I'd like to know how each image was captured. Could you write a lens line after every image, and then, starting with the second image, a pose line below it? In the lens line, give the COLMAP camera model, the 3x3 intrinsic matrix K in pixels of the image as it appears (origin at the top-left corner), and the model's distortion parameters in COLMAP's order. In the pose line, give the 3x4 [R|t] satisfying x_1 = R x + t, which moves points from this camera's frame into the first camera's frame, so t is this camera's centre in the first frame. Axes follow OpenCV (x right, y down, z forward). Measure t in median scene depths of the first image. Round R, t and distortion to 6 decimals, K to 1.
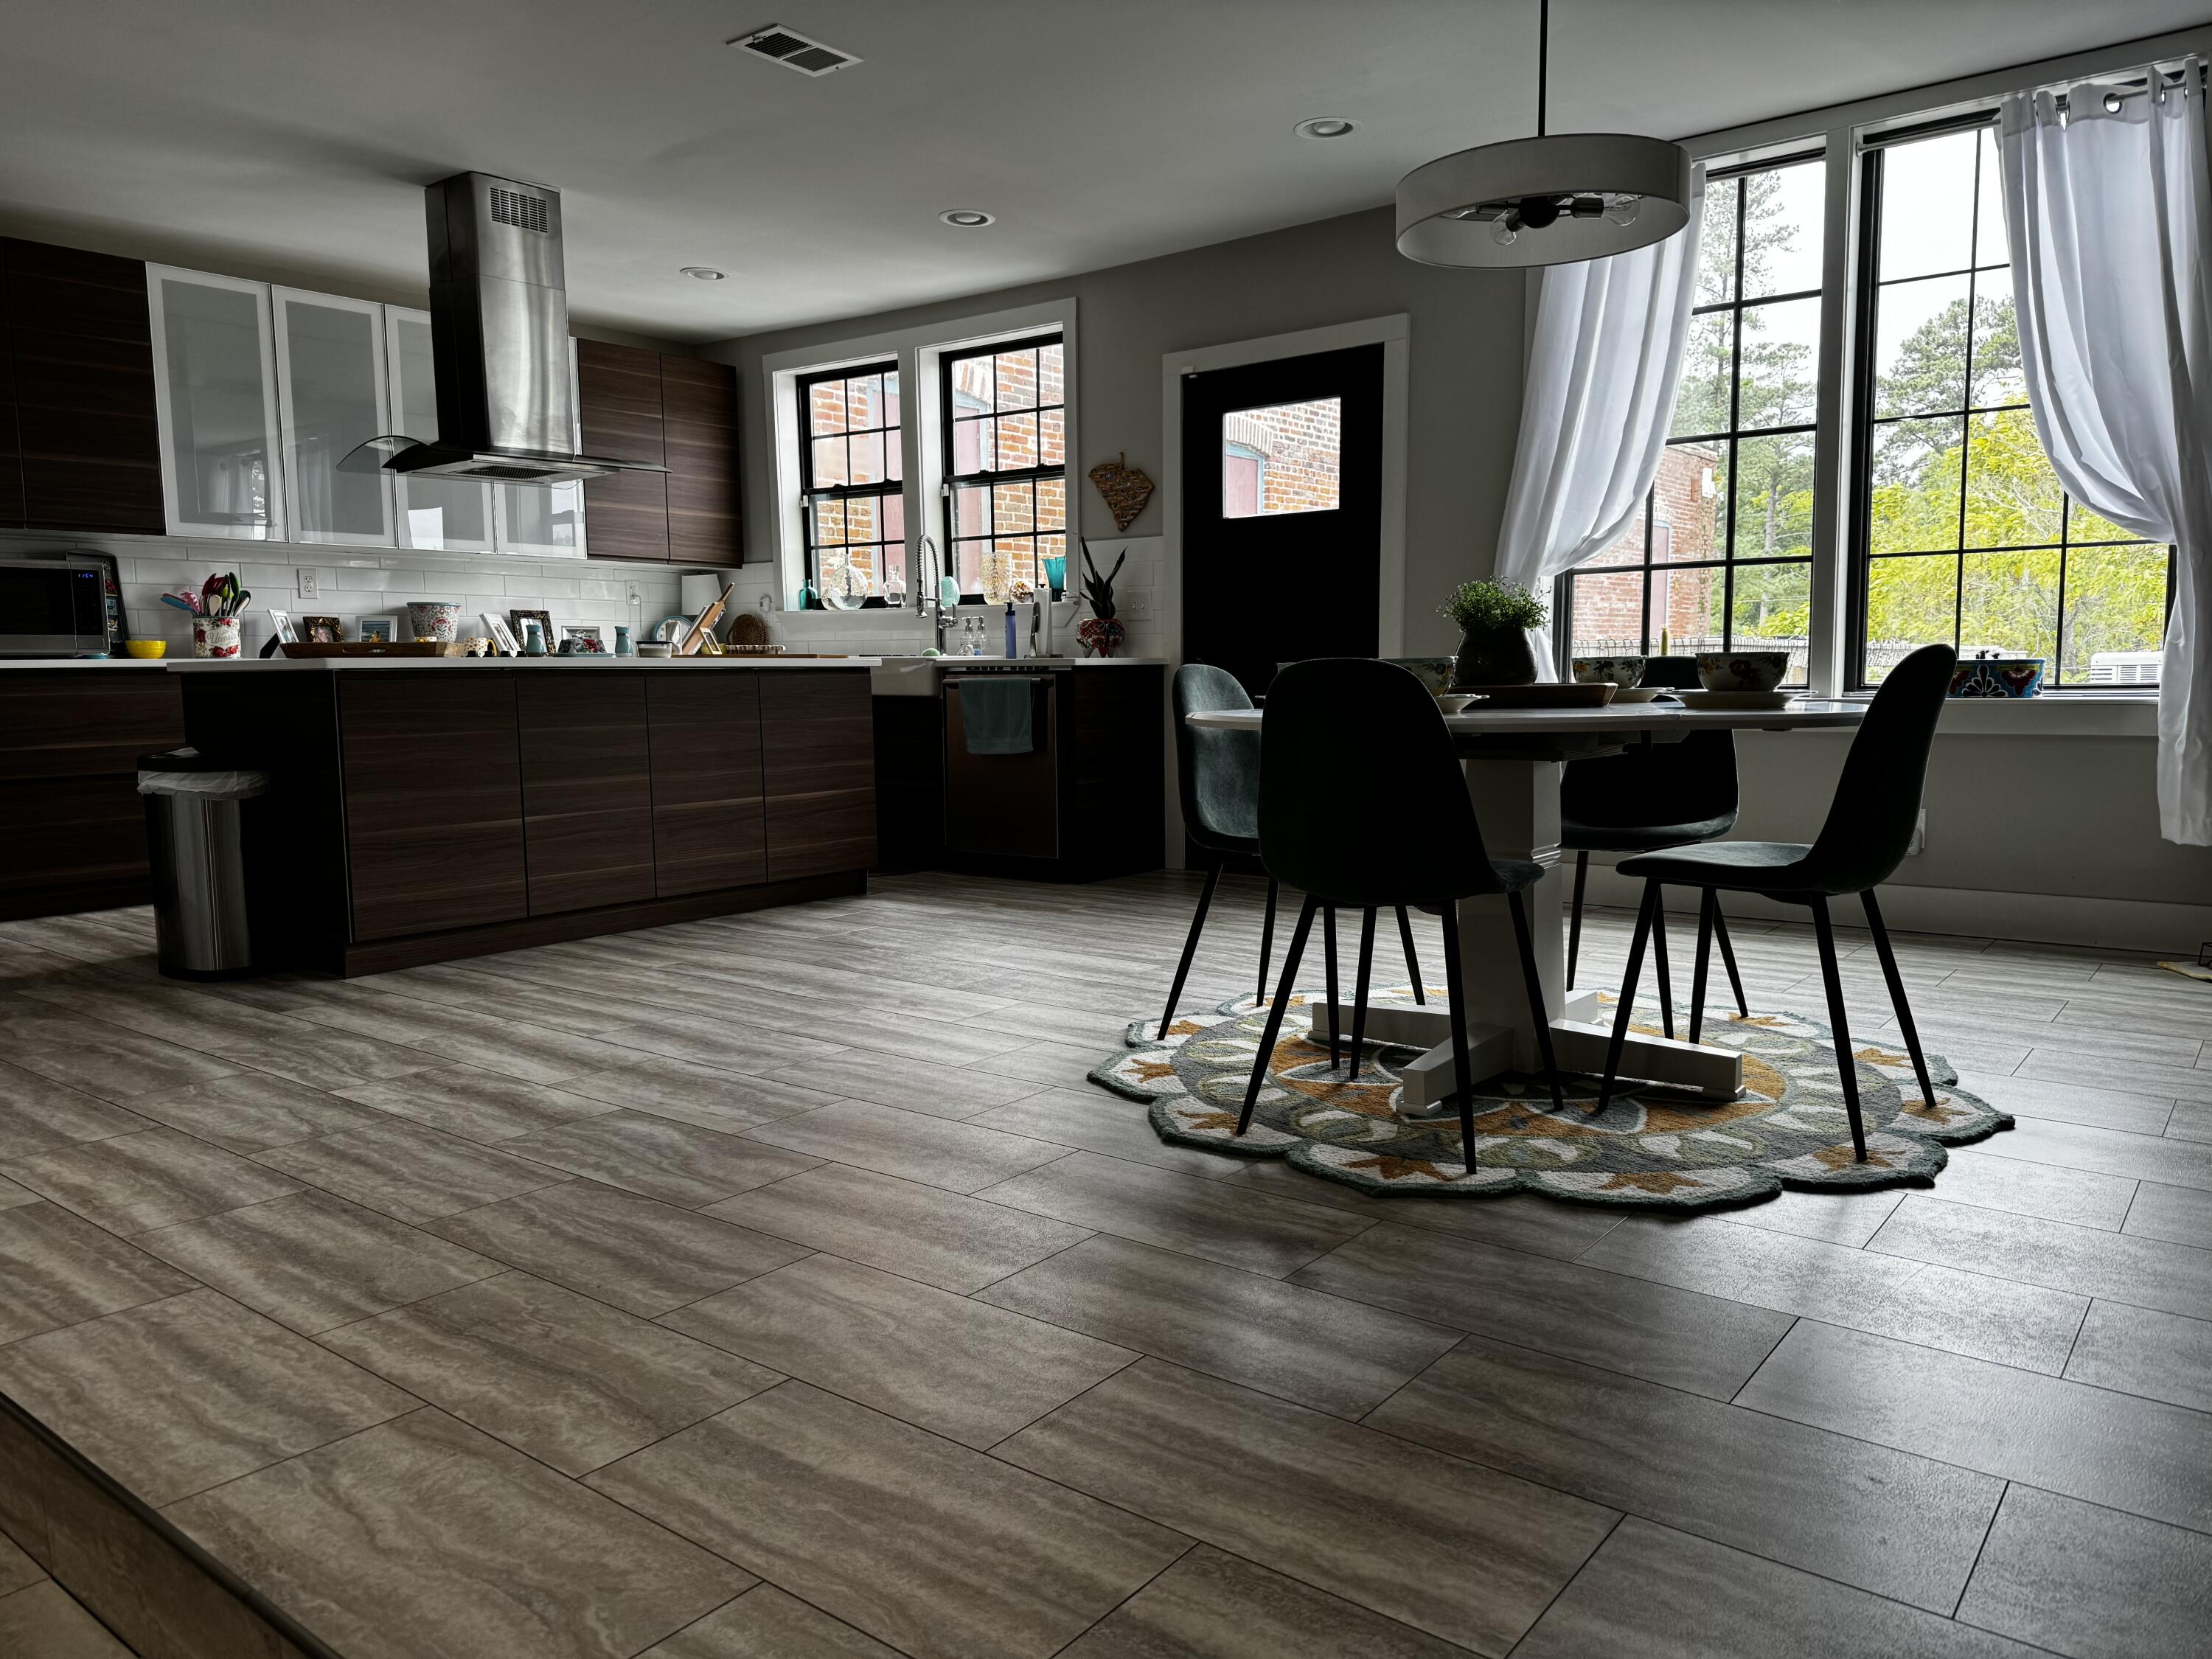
lens RADIAL K [[1562.0, 0, 1106.0], [0, 1562.0, 829.5], [0, 0, 1]] dist [0.120067, -0.165712]
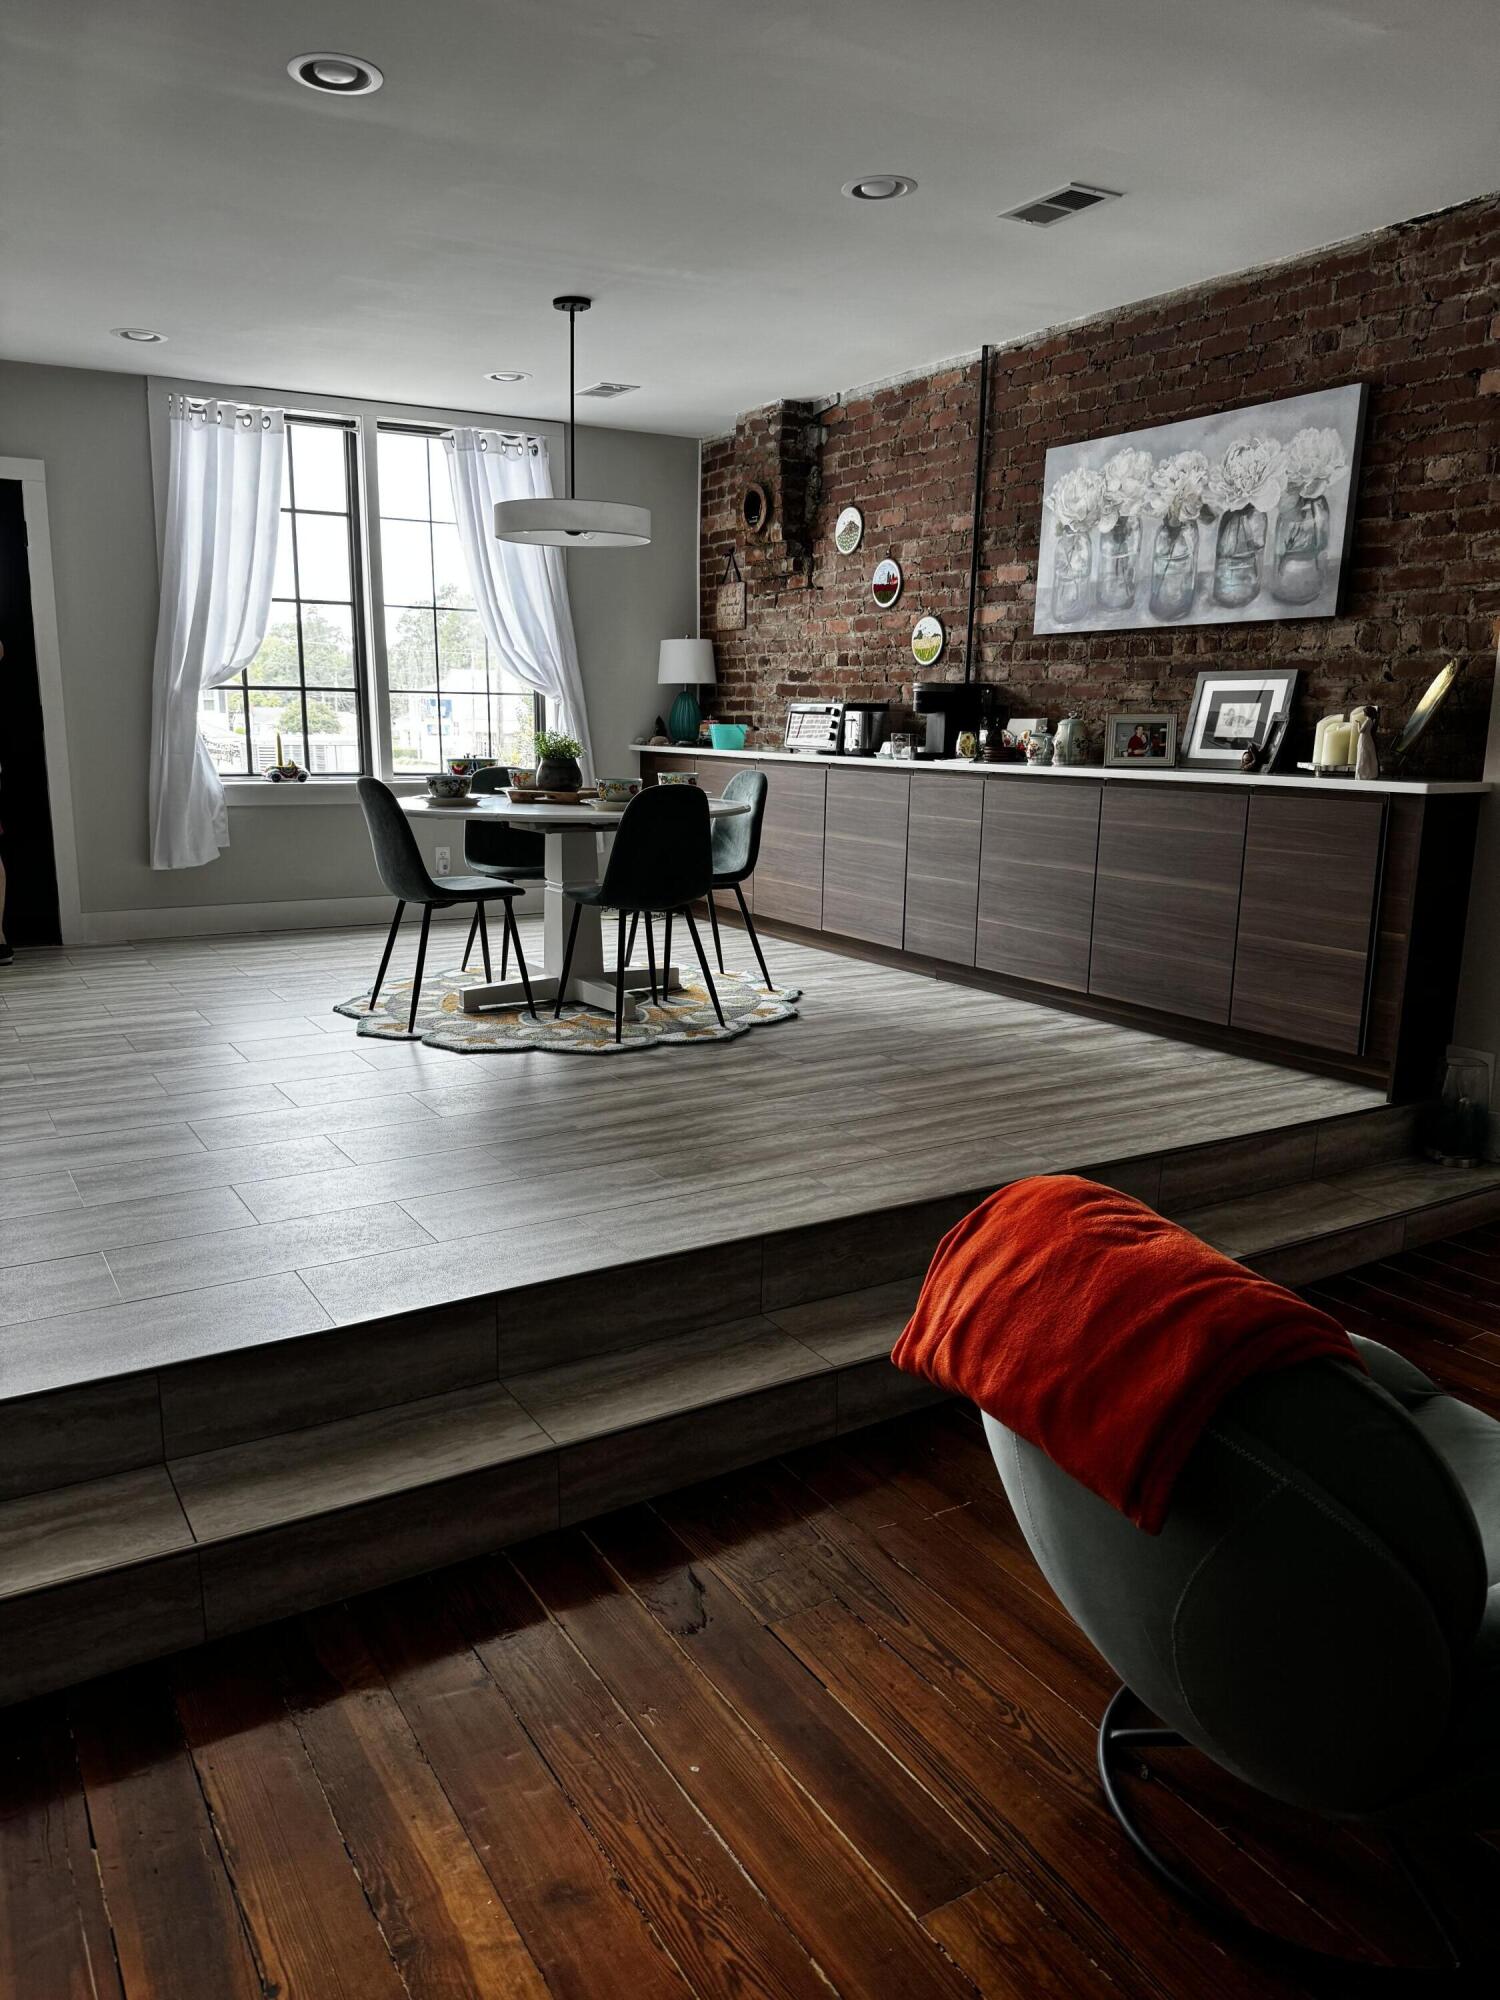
lens RADIAL K [[1390.9, 0, 741.3], [0, 1390.9, 1003.9], [0, 0, 1]] dist [0.178832, -0.391624]
pose [[0.351114, -0.176993, 0.919452, -1.084587], [0.078638, 0.984077, 0.159404, -0.080712], [-0.933025, 0.016335, 0.359441, 0.211786]]
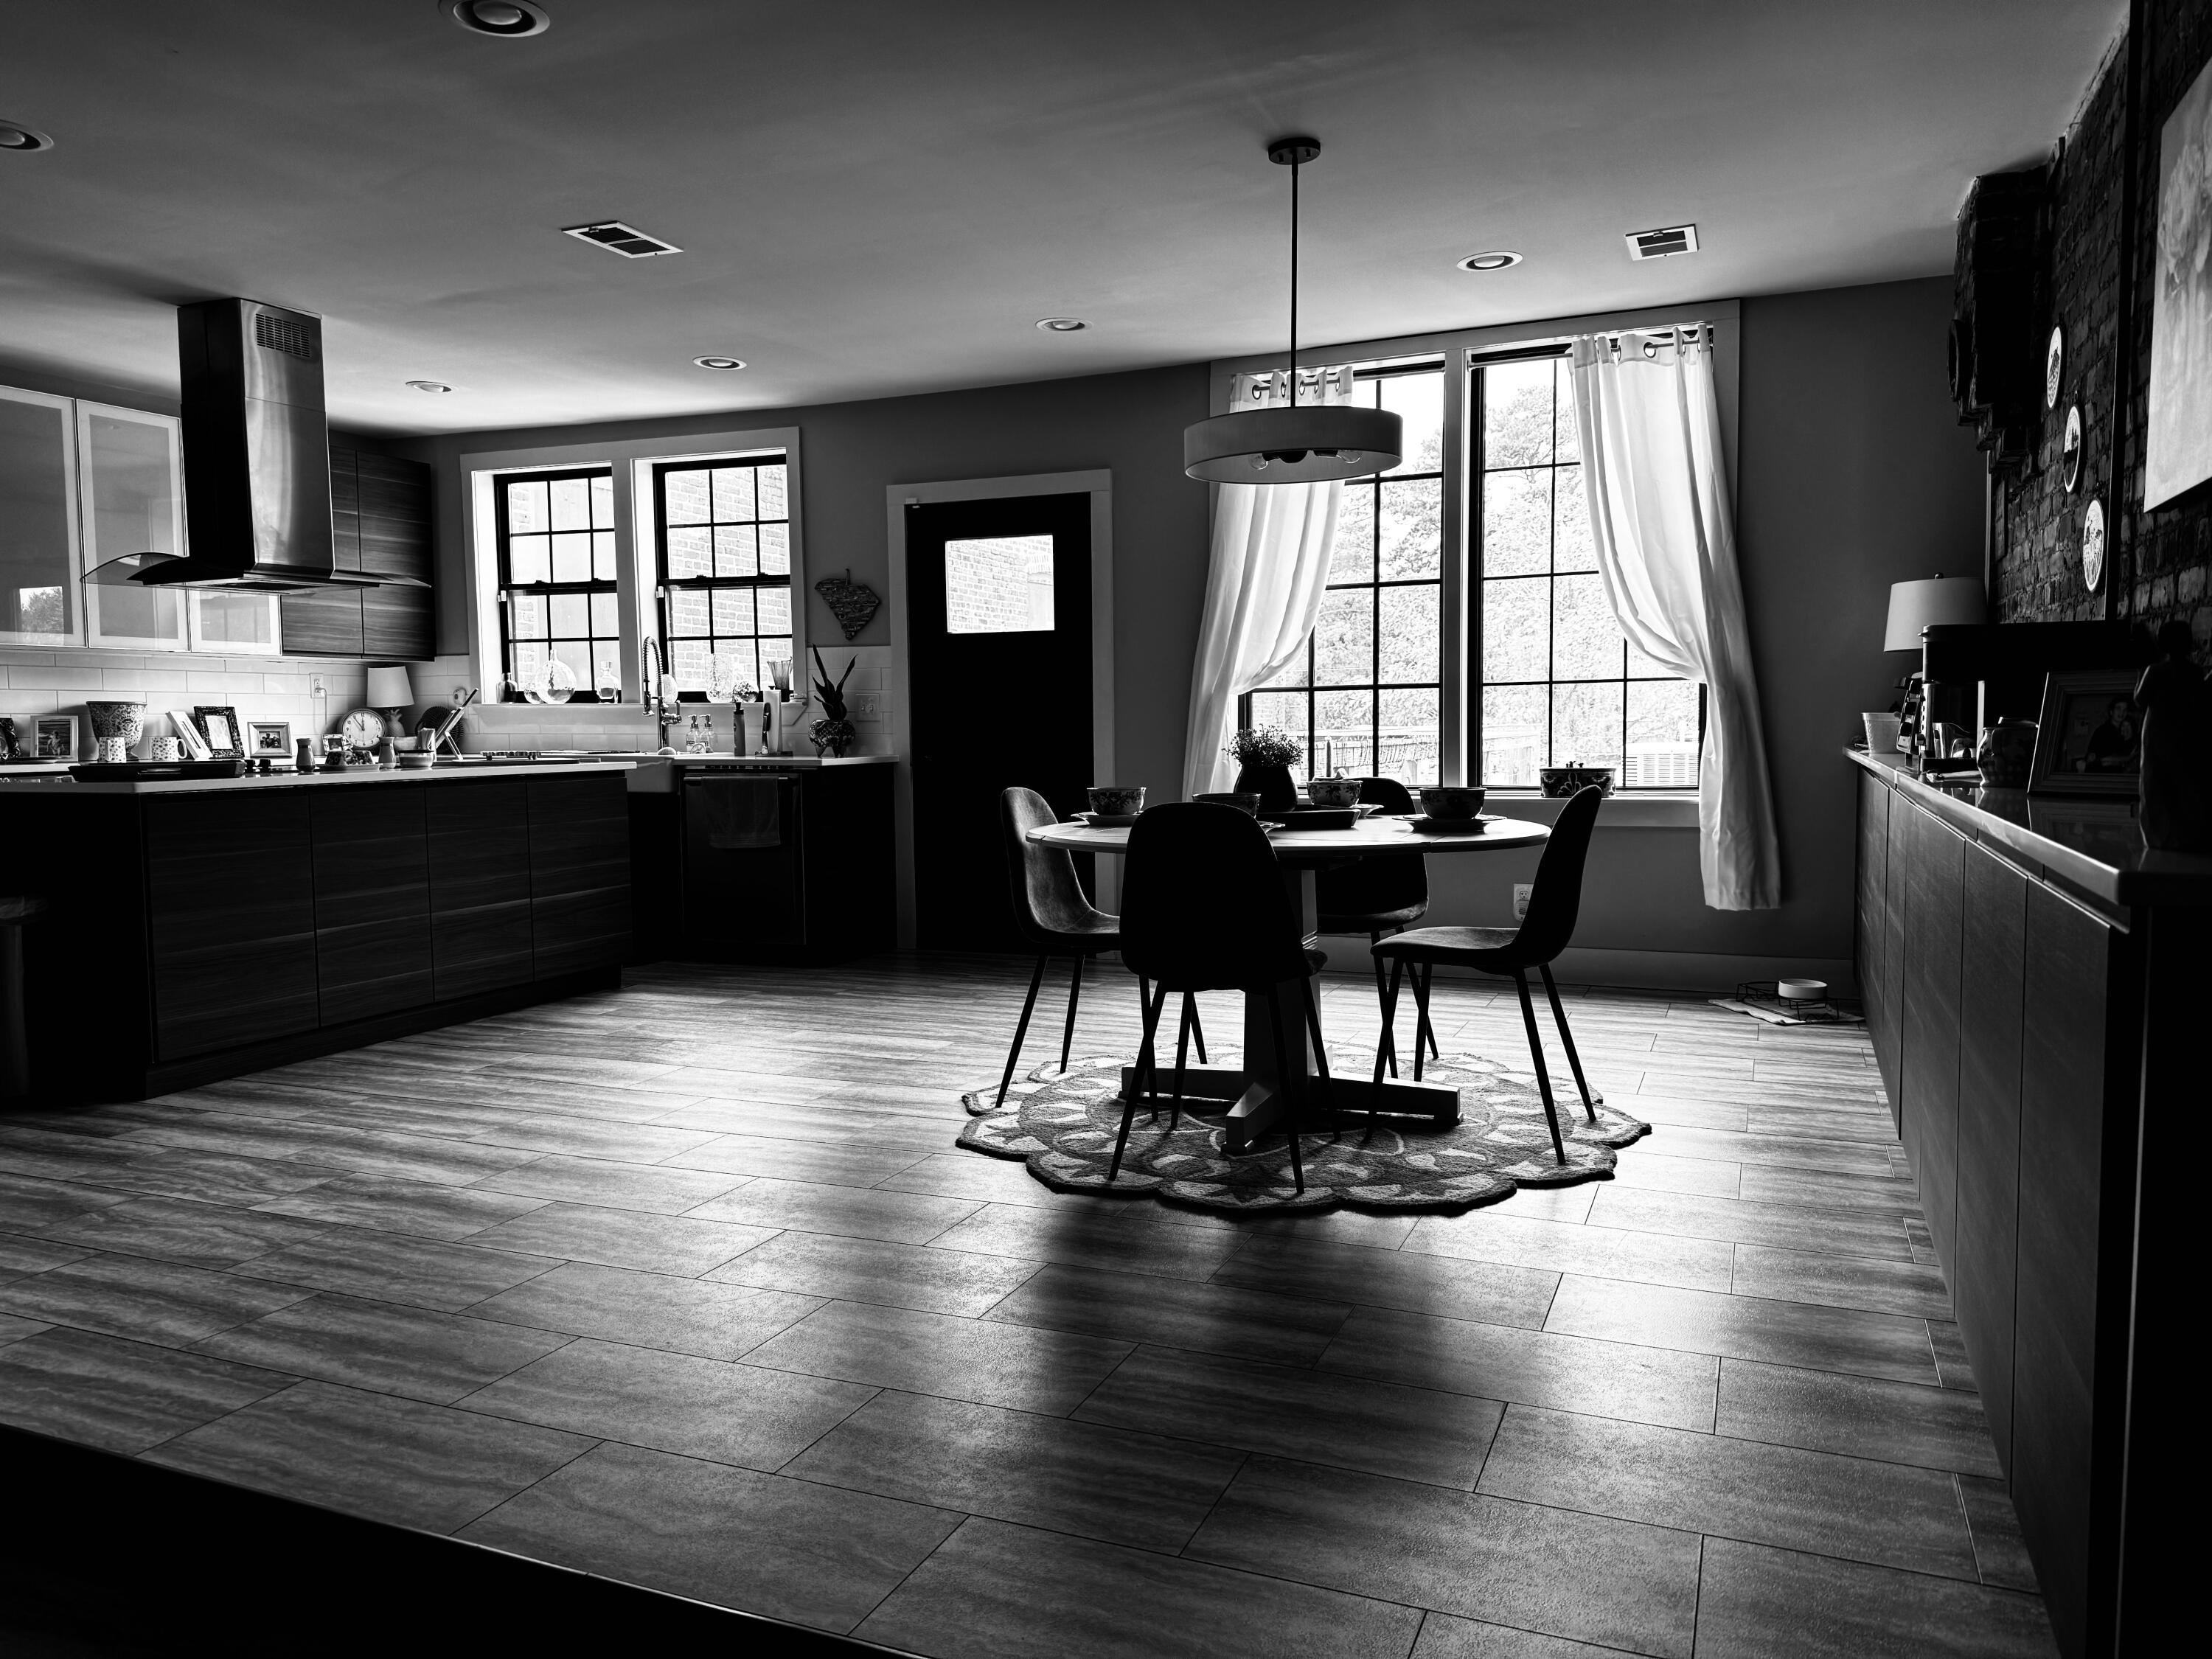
lens RADIAL K [[1552.1, 0, 1106.0], [0, 1552.1, 829.5], [0, 0, 1]] dist [0.135509, -0.164304]
pose [[0.966366, -0.017936, 0.256546, -0.183951], [0.027219, 0.999095, -0.032677, -0.034304], [-0.255728, 0.038561, 0.965979, -0.167720]]
